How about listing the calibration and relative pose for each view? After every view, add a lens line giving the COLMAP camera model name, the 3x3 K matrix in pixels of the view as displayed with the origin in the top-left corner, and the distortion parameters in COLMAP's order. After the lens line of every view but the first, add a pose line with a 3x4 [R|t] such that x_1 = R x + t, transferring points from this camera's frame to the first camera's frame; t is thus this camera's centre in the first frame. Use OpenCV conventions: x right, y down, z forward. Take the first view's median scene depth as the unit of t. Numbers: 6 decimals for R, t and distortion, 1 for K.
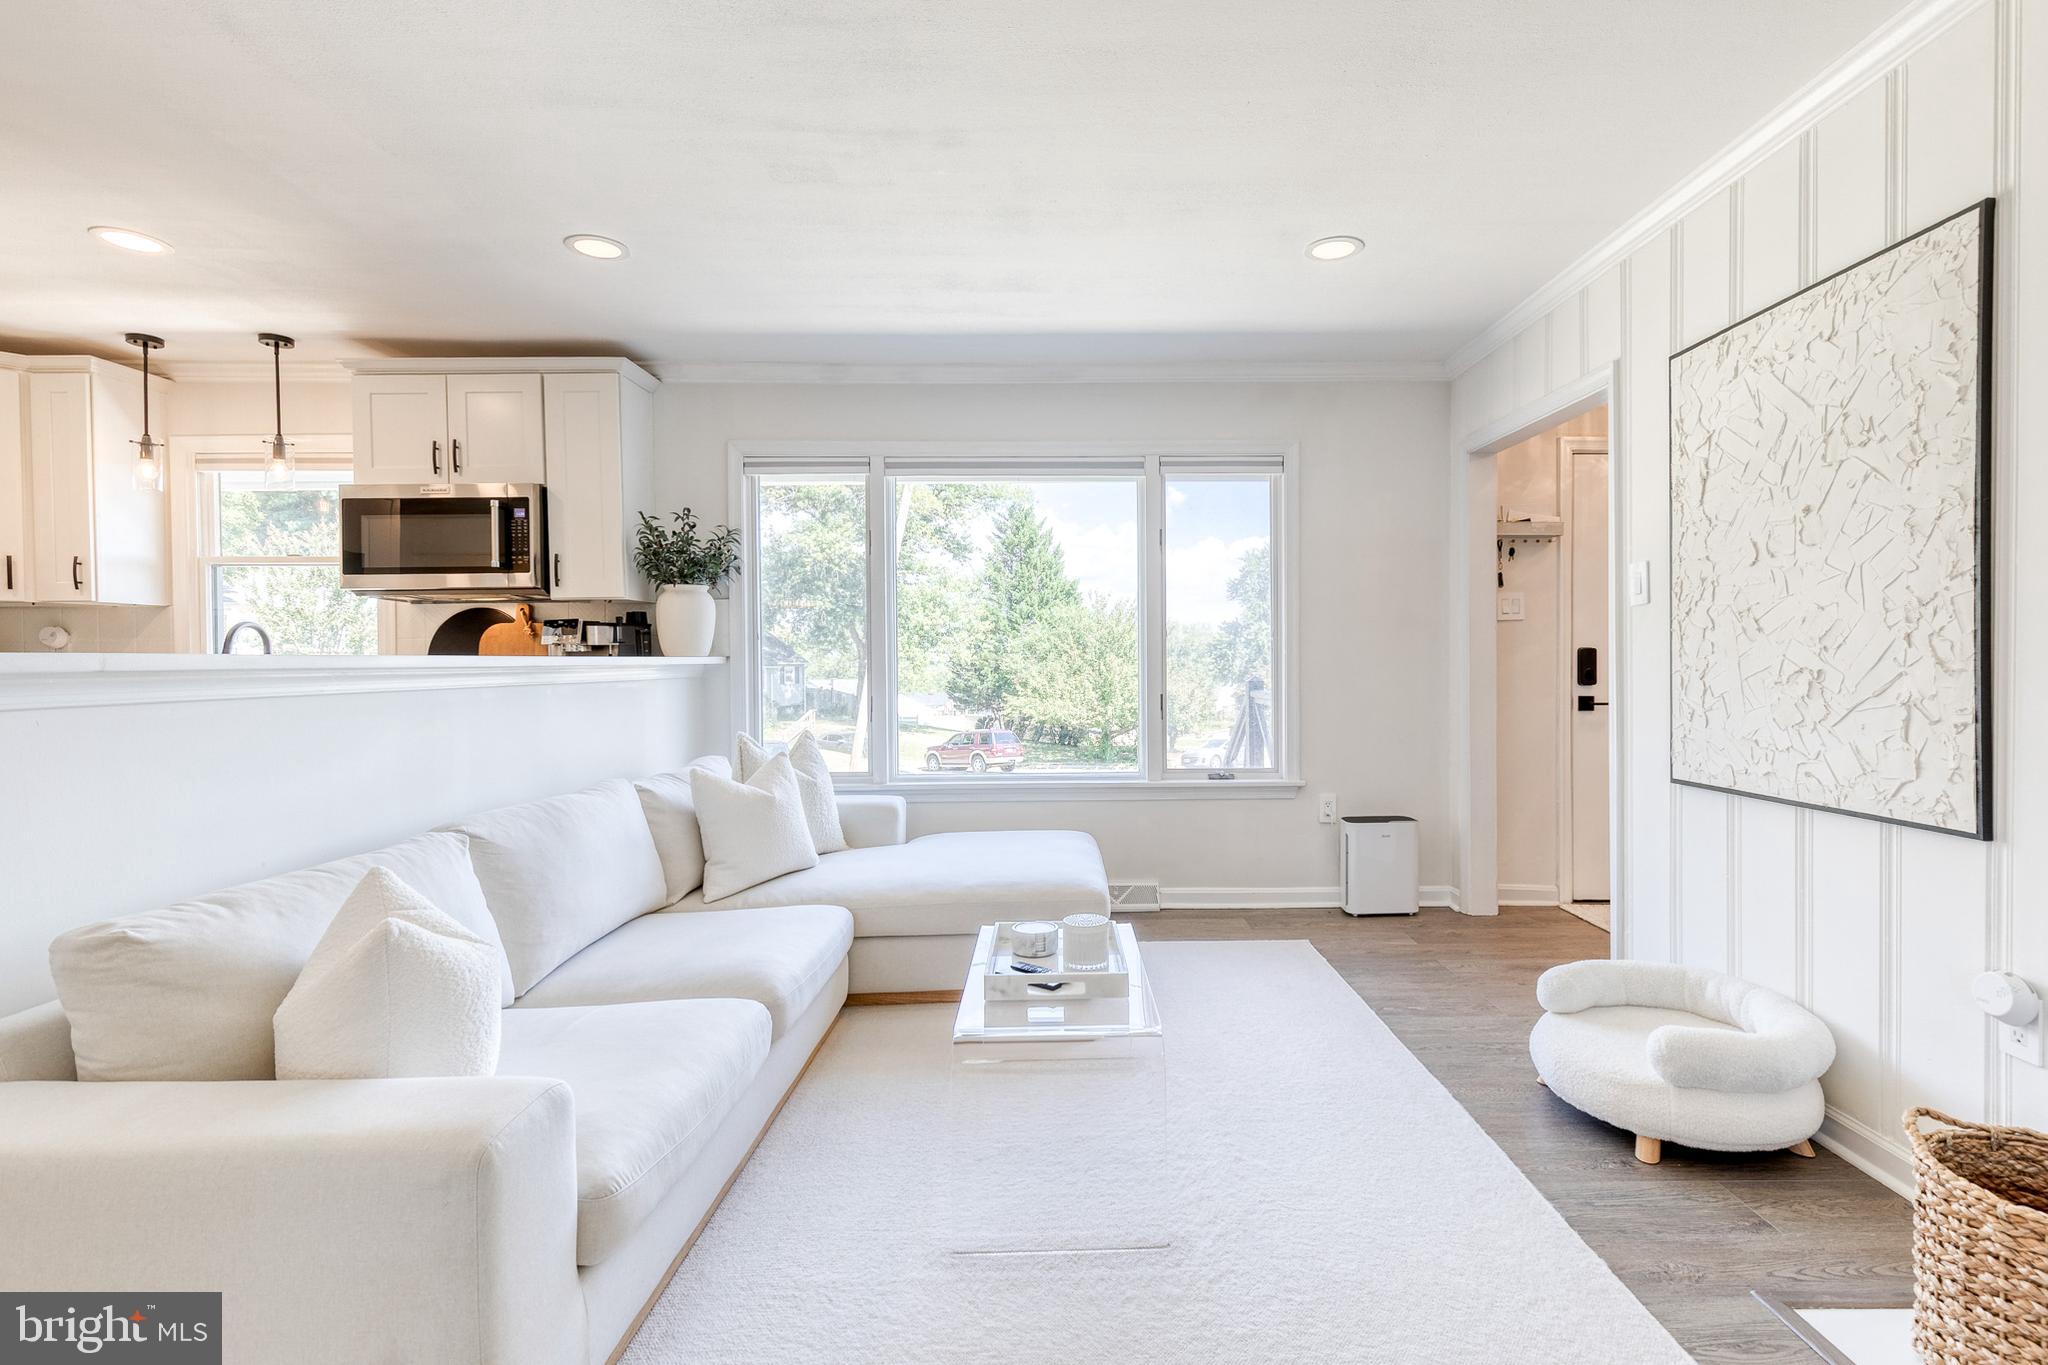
lens RADIAL K [[931.3, 0, 1077.5], [0, 931.3, 675.6], [0, 0, 1]] dist [0.011583, -0.001861]
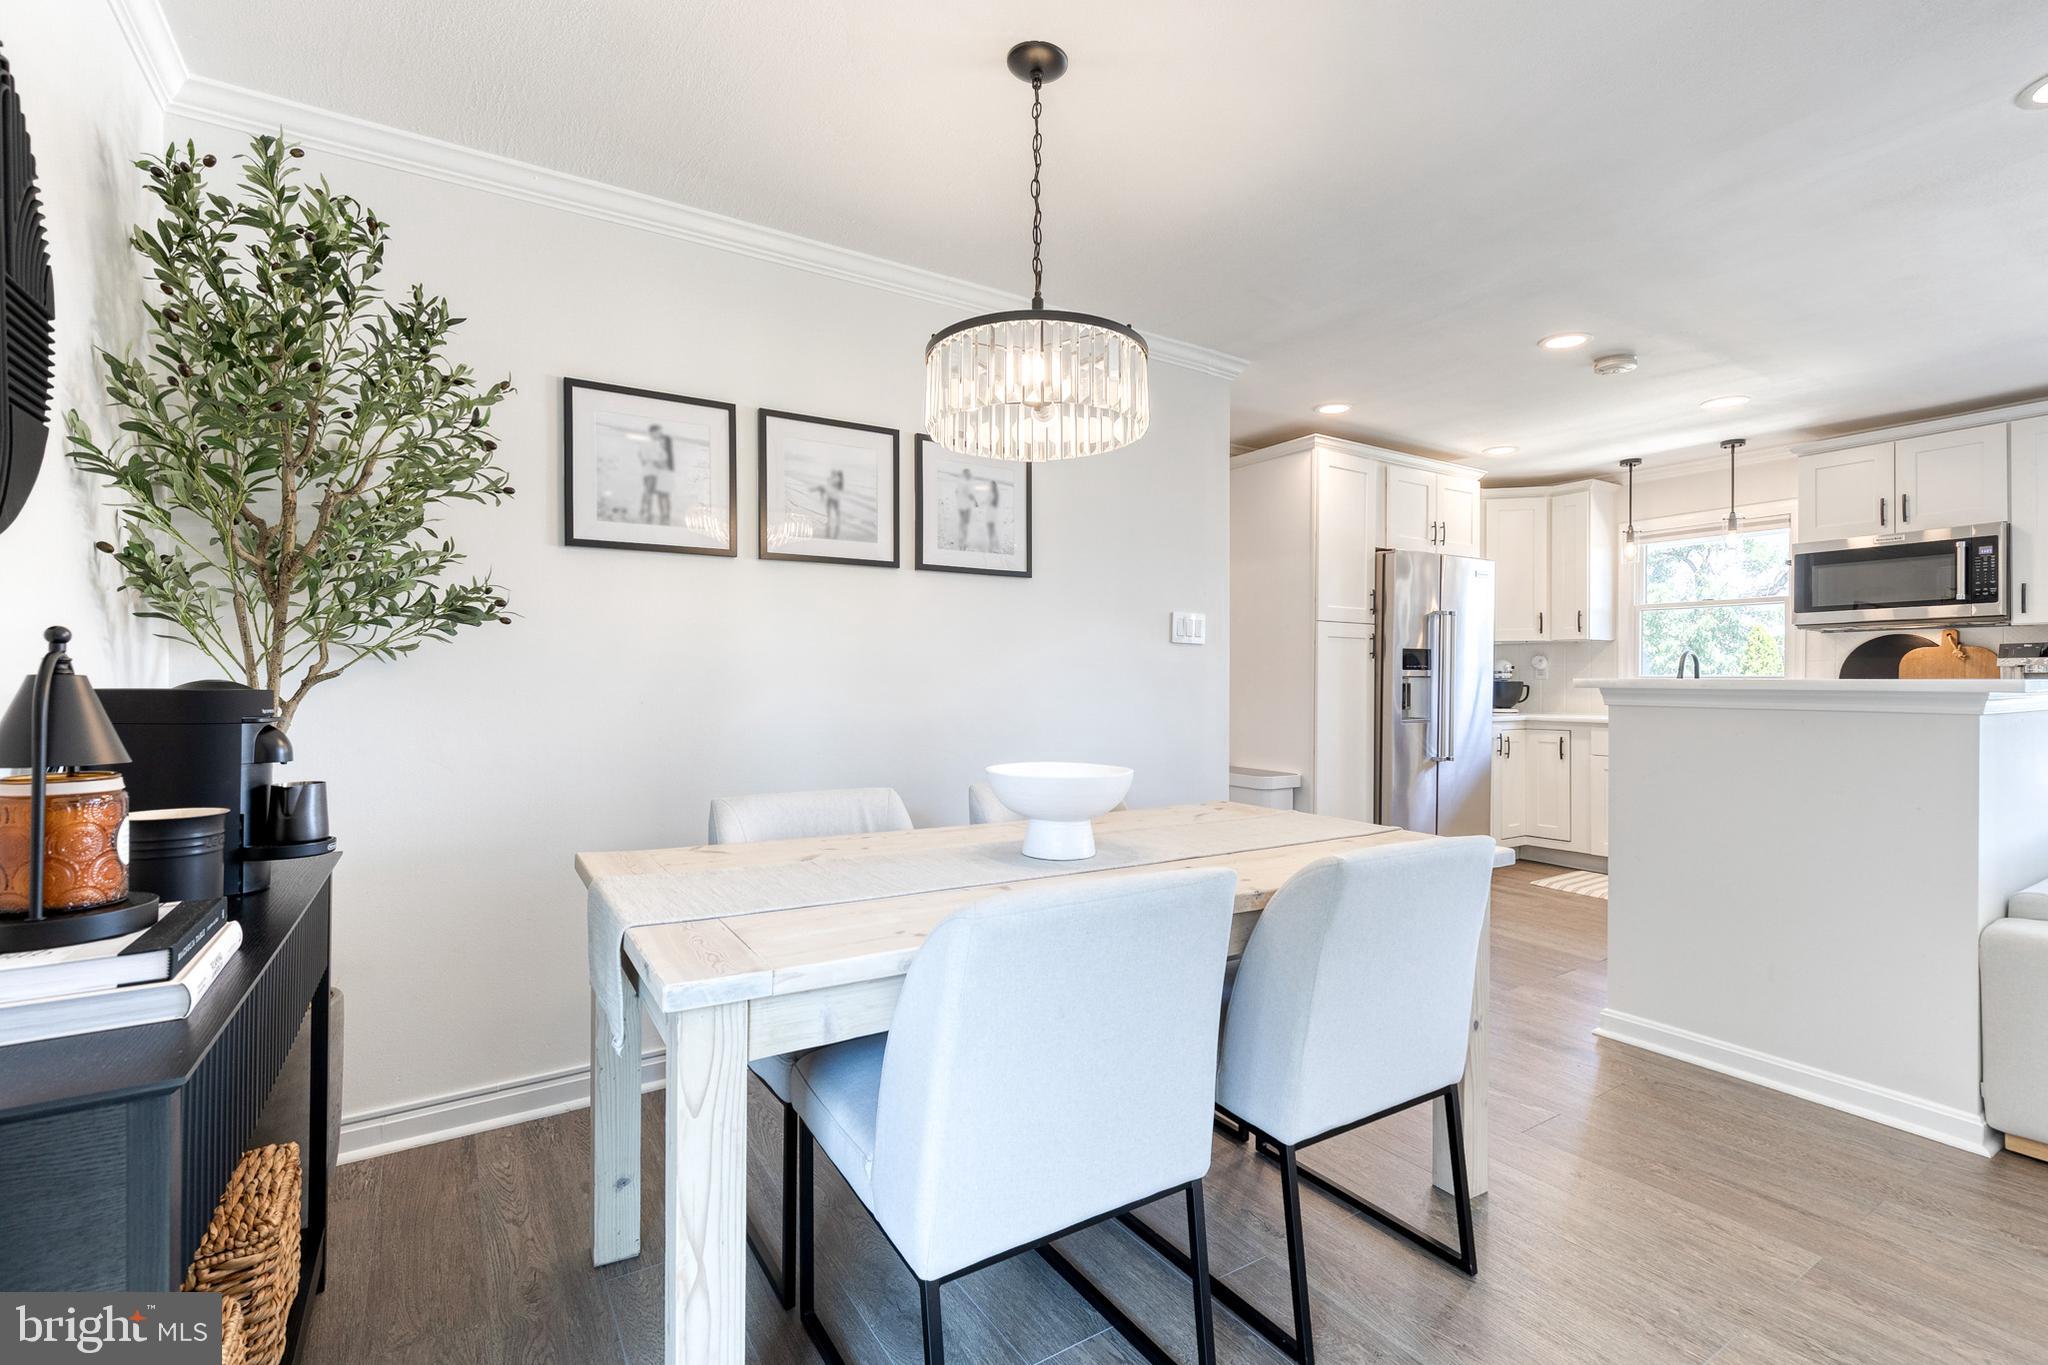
lens RADIAL K [[931.3, 0, 1045.9], [0, 931.3, 677.3], [0, 0, 1]] dist [0.011583, -0.001861]
pose [[0.542447, 0.004903, -0.840076, -0.254444], [-0.016642, 0.999849, -0.004911, 0.003519], [0.839925, 0.016644, 0.542447, -0.556895]]
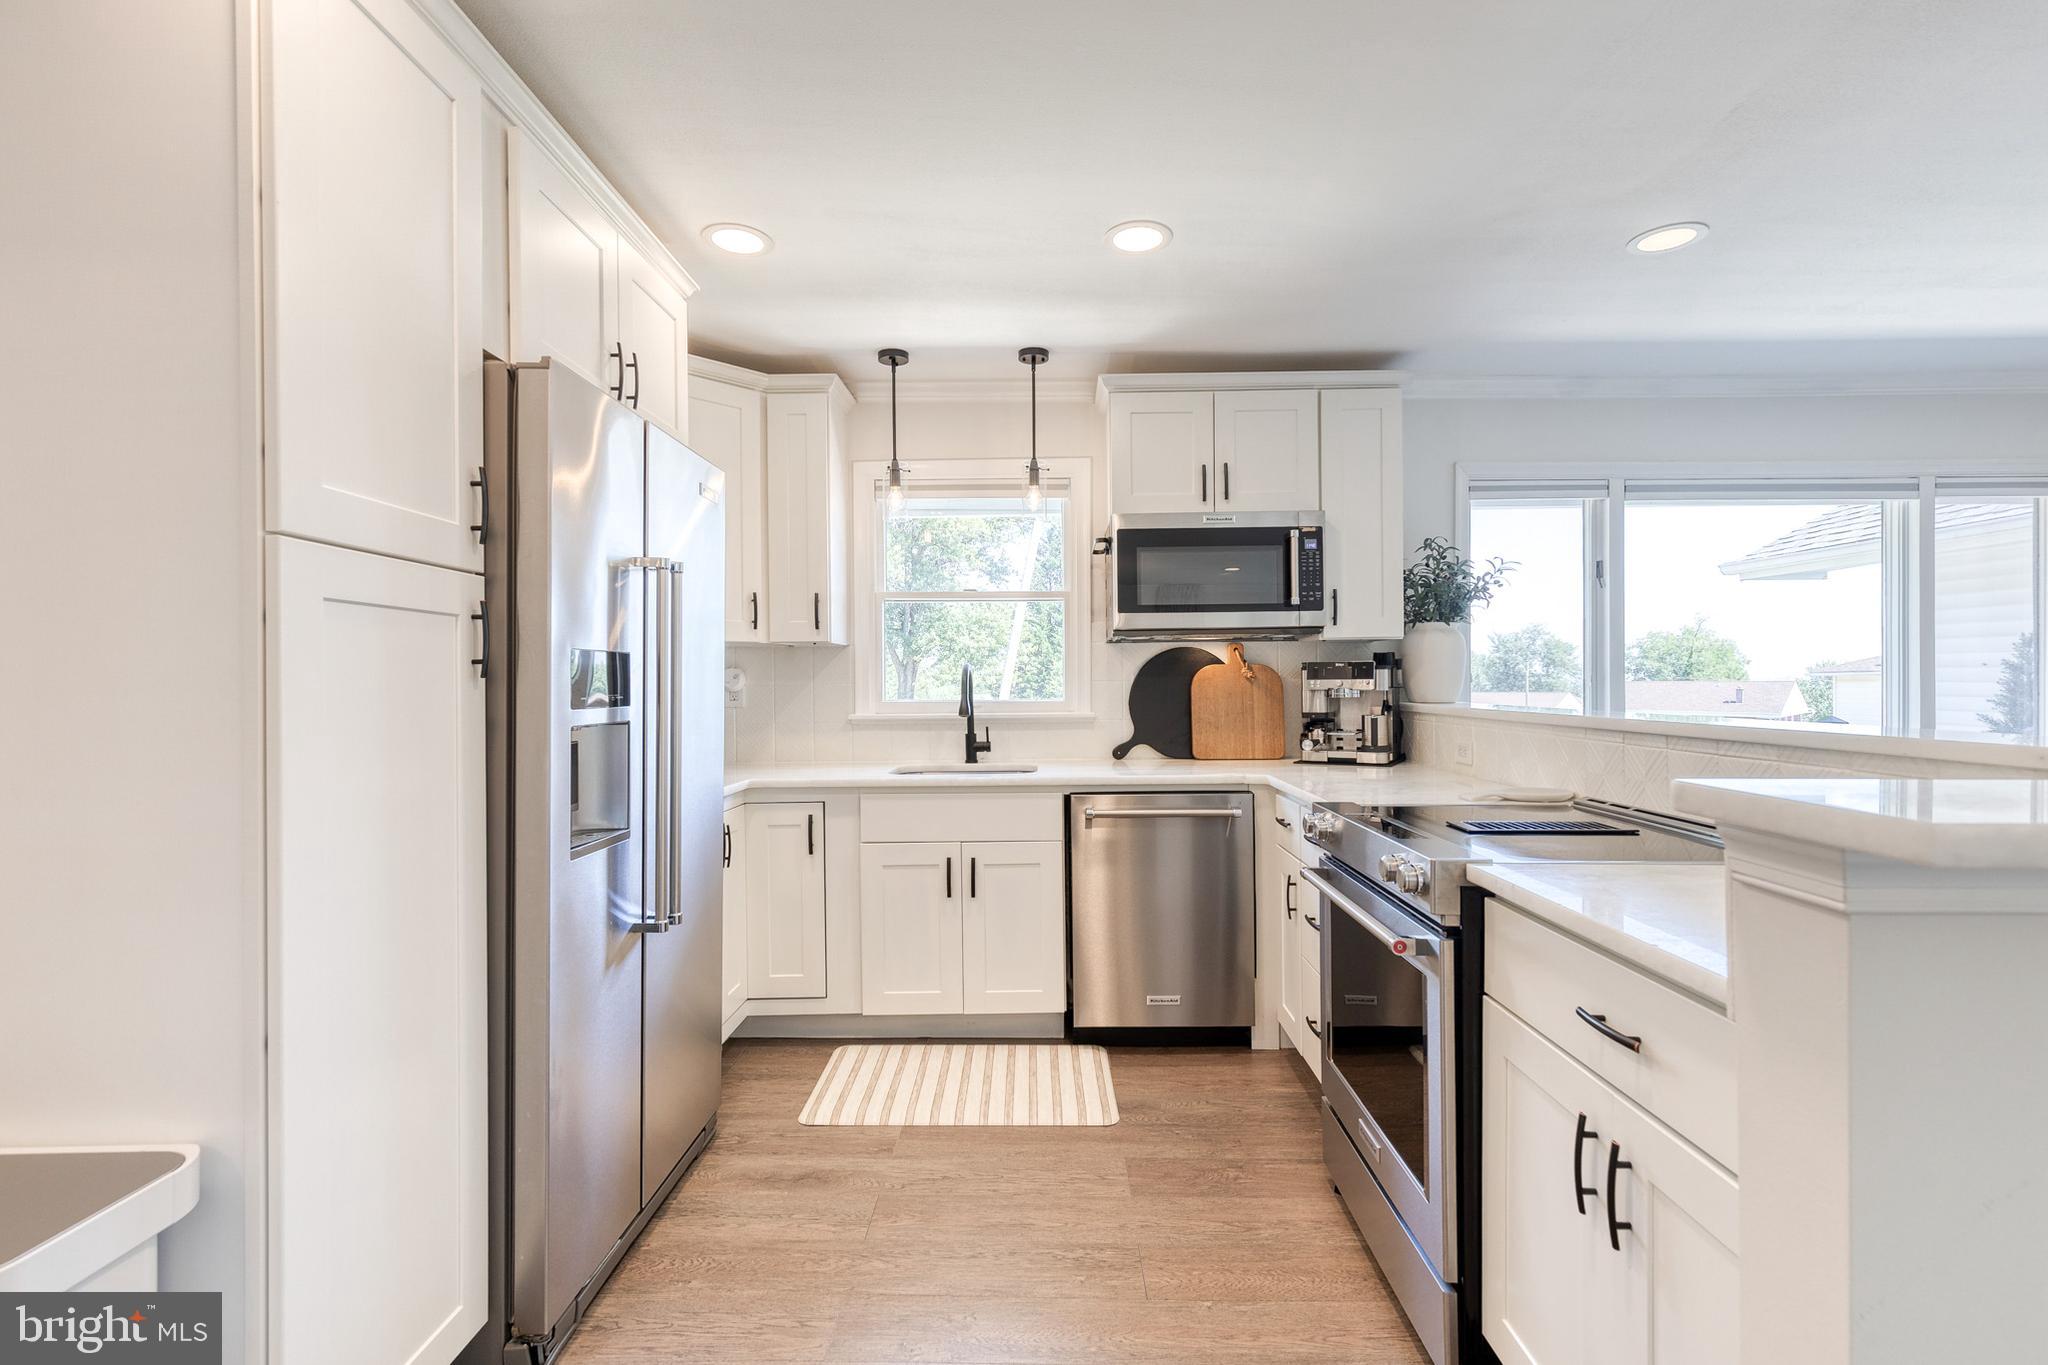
lens RADIAL K [[931.3, 0, 1037.3], [0, 931.3, 692.9], [0, 0, 1]] dist [0.011583, -0.001861]
pose [[0.999772, 0.000386, -0.021334, -0.829429], [-0.000466, 0.999993, -0.003751, -0.027634], [0.021332, 0.003760, 0.999765, 0.100303]]
